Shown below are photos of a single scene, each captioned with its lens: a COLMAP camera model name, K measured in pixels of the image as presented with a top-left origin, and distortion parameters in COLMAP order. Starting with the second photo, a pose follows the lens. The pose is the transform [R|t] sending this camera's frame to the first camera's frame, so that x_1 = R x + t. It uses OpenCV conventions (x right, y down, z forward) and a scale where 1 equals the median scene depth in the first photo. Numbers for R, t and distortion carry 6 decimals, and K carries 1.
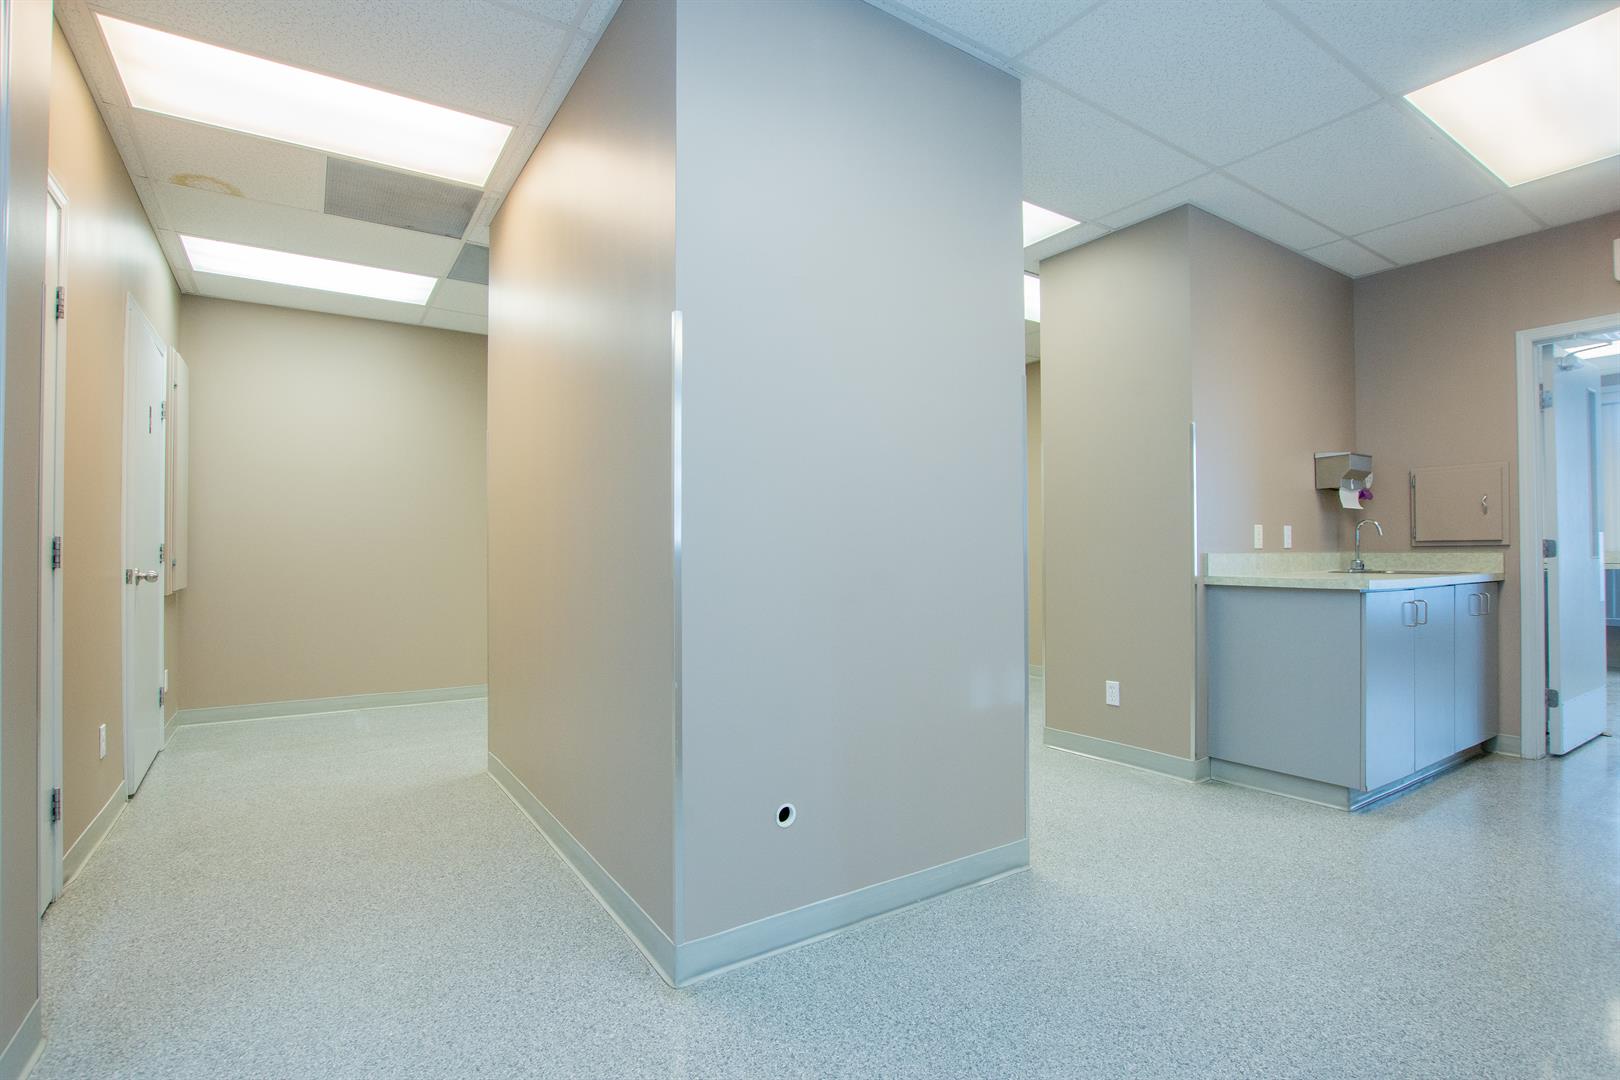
lens RADIAL K [[784.1, 0, 804.8], [0, 784.1, 544.6], [0, 0, 1]] dist [-0.027061, 0.000782]
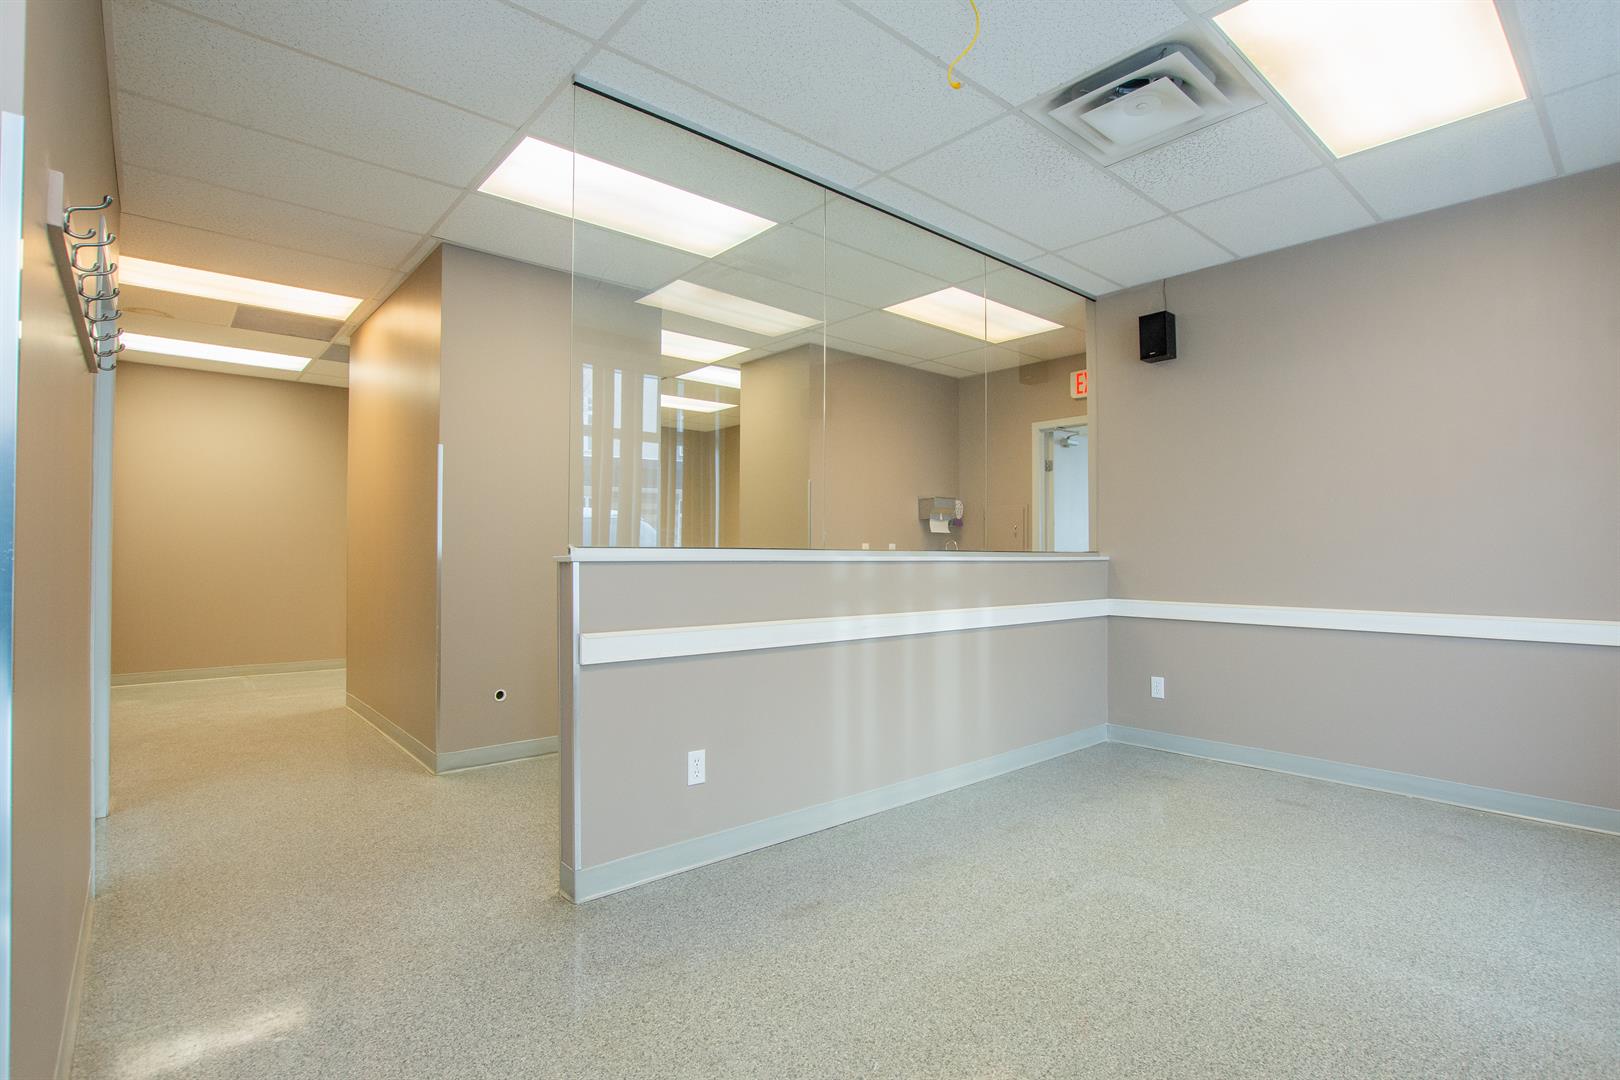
lens RADIAL K [[784.1, 0, 804.8], [0, 784.1, 544.6], [0, 0, 1]] dist [-0.027061, 0.000782]
pose [[0.991127, 0.007688, 0.132696, 0.242293], [-0.007575, 0.999970, -0.001358, -0.019131], [-0.132702, 0.000341, 0.991156, -0.539667]]
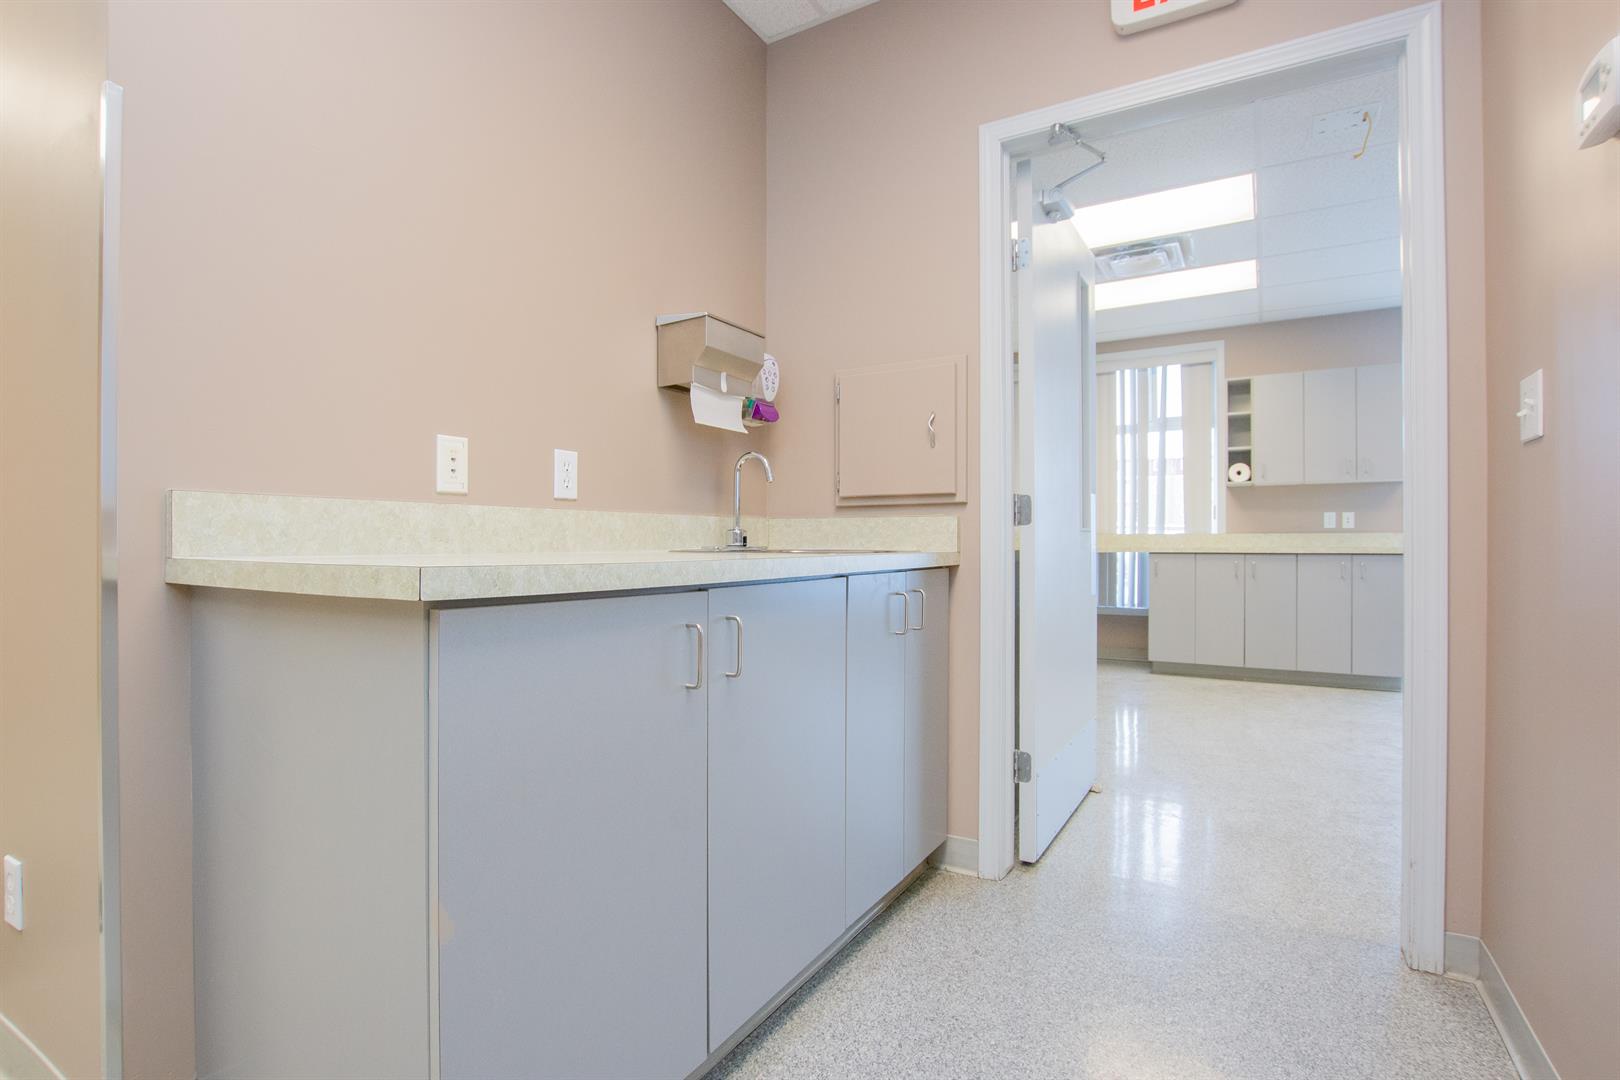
lens RADIAL K [[784.1, 0, 804.8], [0, 784.1, 544.6], [0, 0, 1]] dist [-0.027061, 0.000782]
pose [[0.900145, 0.001830, 0.435587, 0.553659], [-0.008376, 0.999879, 0.013108, 0.024696], [-0.435510, -0.015447, 0.900051, 0.524094]]
